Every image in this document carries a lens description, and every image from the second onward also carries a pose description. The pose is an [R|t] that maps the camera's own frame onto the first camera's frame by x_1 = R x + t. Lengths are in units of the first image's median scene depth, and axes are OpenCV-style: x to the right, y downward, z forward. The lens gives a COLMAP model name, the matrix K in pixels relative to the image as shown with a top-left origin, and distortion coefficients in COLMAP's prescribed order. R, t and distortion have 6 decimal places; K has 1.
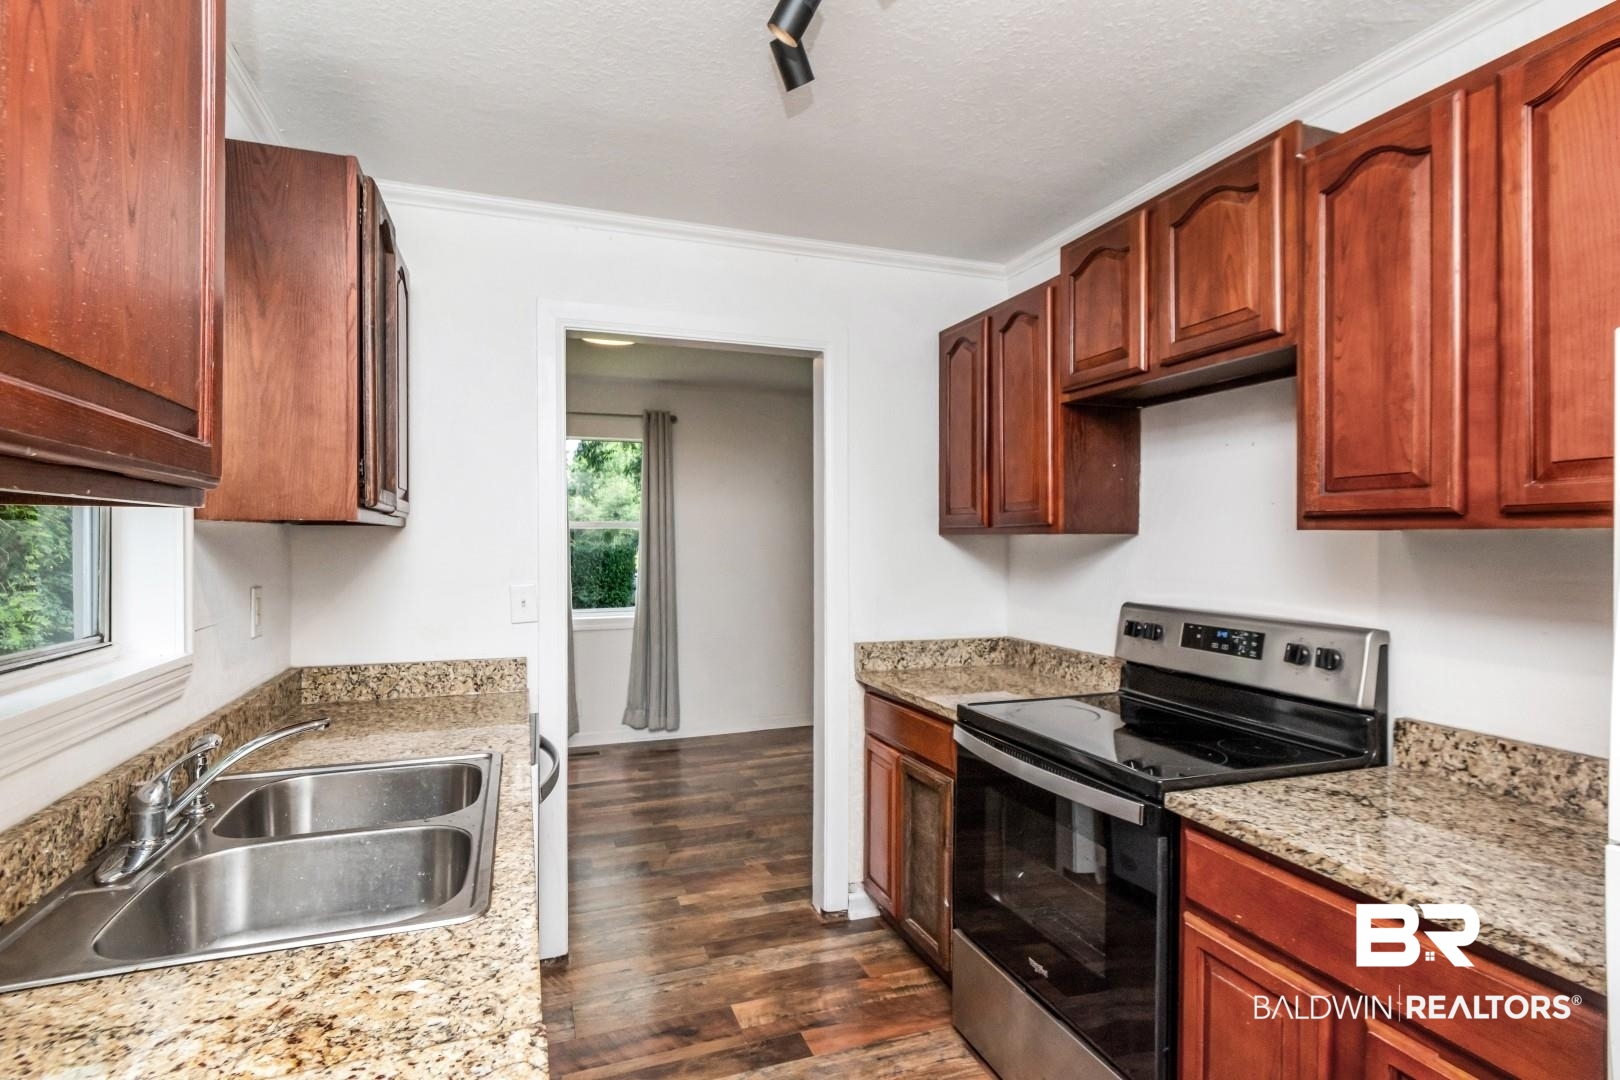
lens RADIAL K [[781.2, 0, 810.0], [0, 781.2, 540.0], [0, 0, 1]] dist [0.003964, -0.001183]
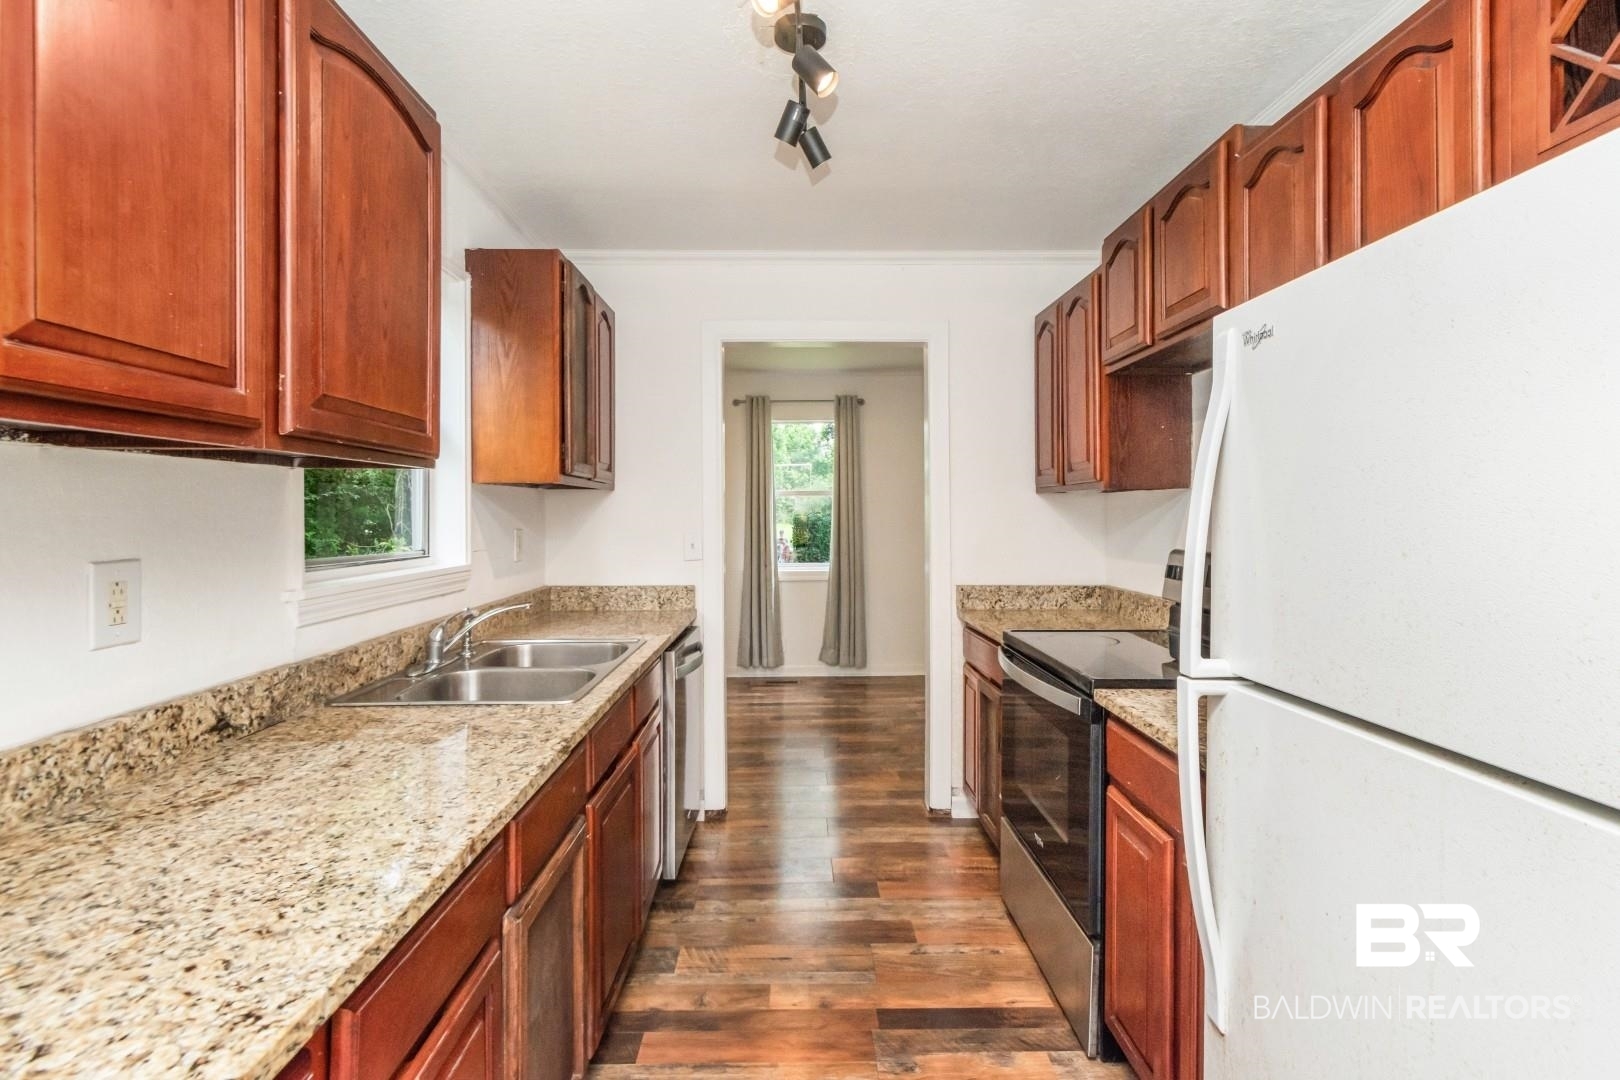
lens RADIAL K [[730.0, 0, 807.6], [0, 730.0, 507.7], [0, 0, 1]] dist [0.002675, 0.000003]
pose [[0.949094, -0.006002, -0.314936, 0.248893], [0.004331, 0.999973, -0.006004, 0.025540], [0.314964, 0.004335, 0.949094, -0.159511]]
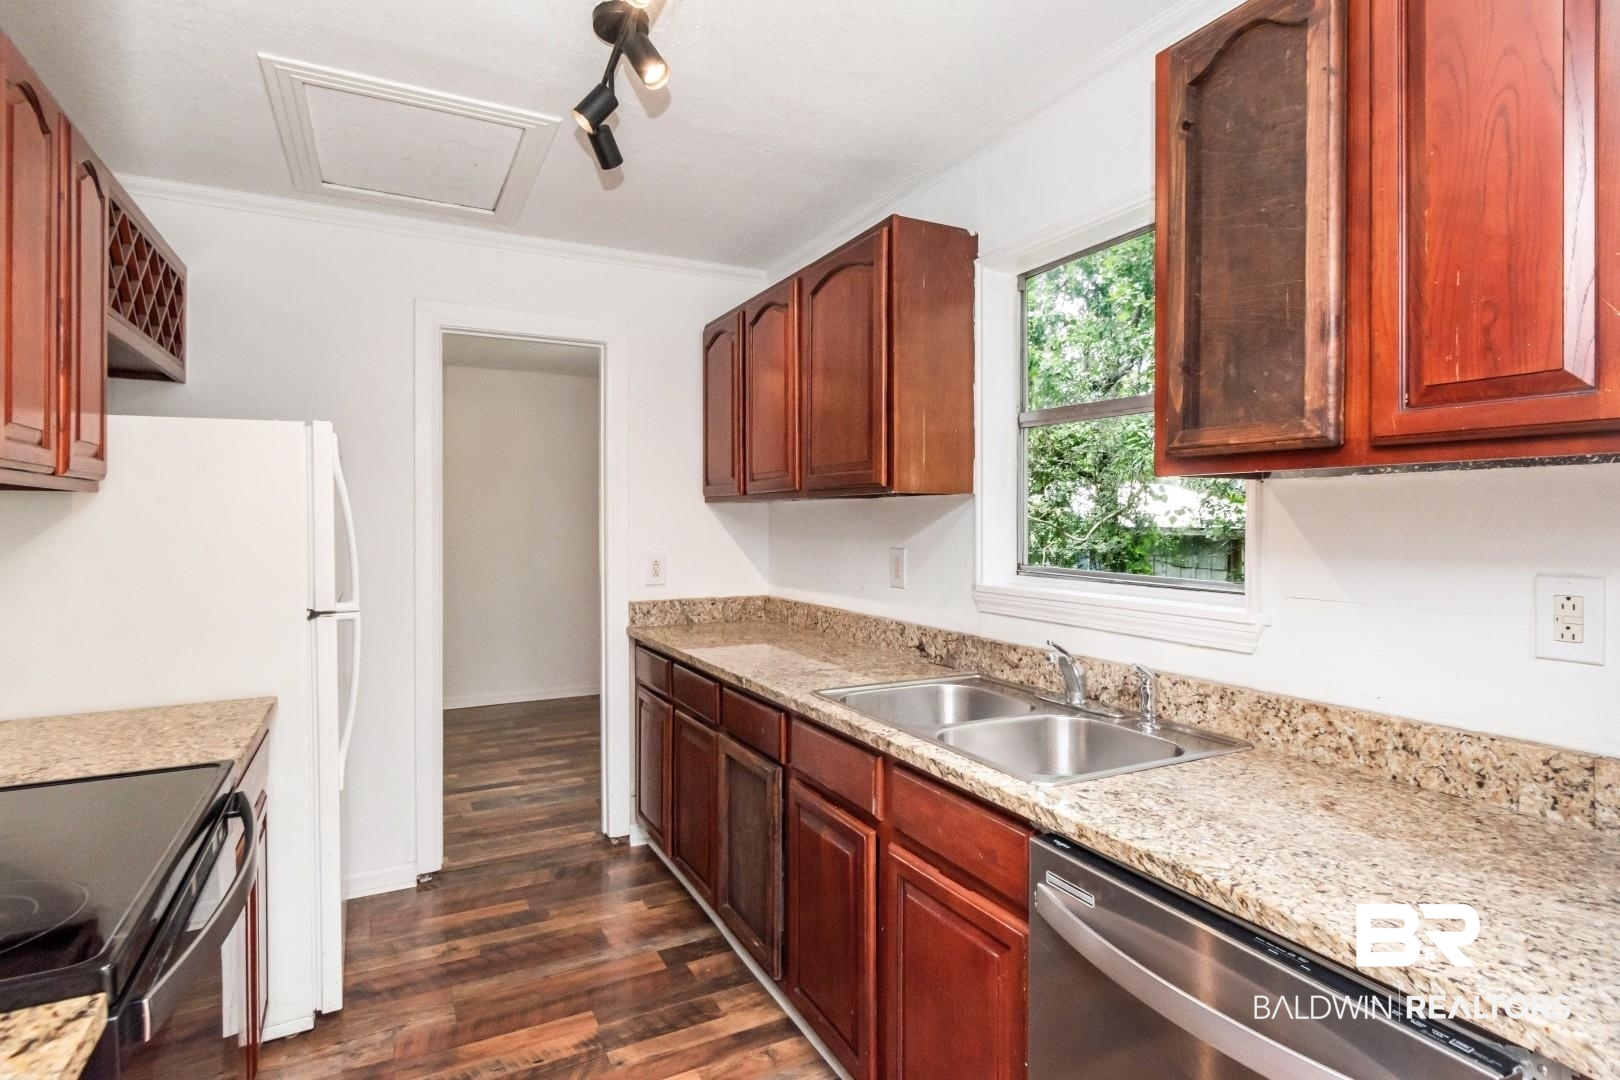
lens RADIAL K [[828.5, 0, 811.0], [0, 828.5, 517.3], [0, 0, 1]] dist [0.007361, -0.000762]
pose [[-0.990826, -0.005110, -0.135047, -0.055853], [-0.004452, 0.999977, -0.005173, 0.017548], [0.135071, -0.004524, -0.990826, 1.320006]]
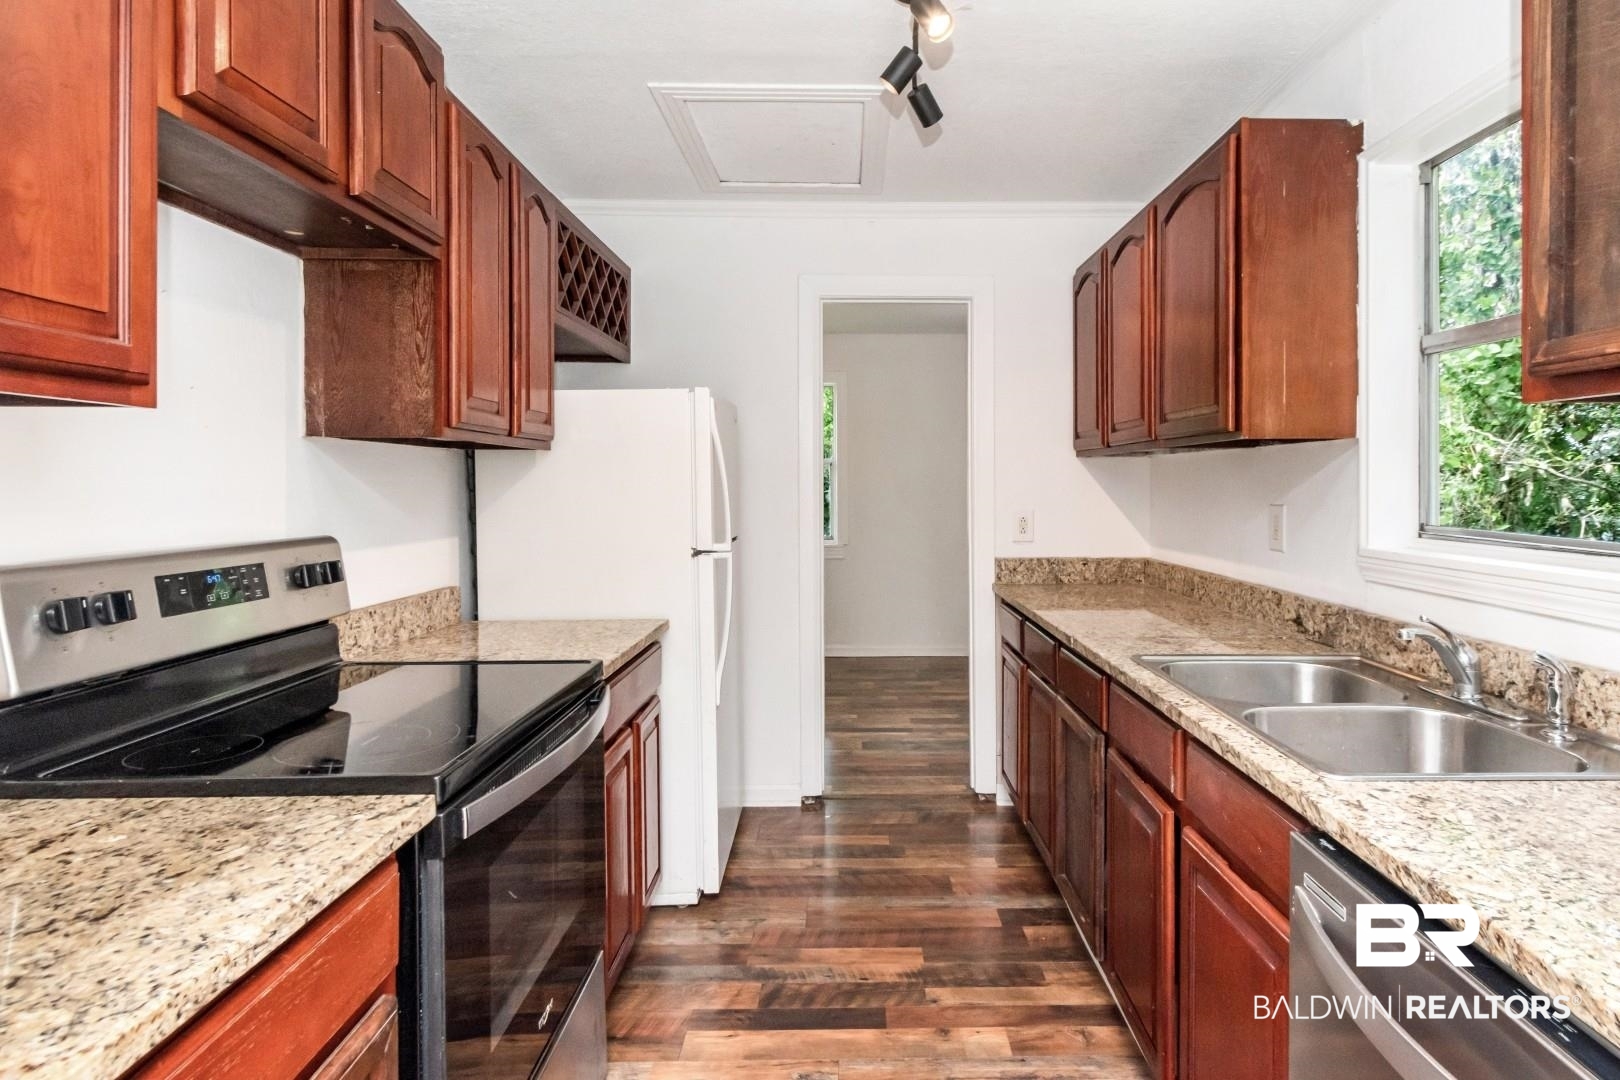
lens RADIAL K [[869.0, 0, 867.1], [0, 869.0, 485.7], [0, 0, 1]] dist [0.005467, -0.001348]
pose [[-0.948456, -0.006383, 0.316844, -0.204443], [-0.005779, 0.999979, 0.002845, 0.031464], [-0.316856, 0.000867, -0.948473, 1.335227]]
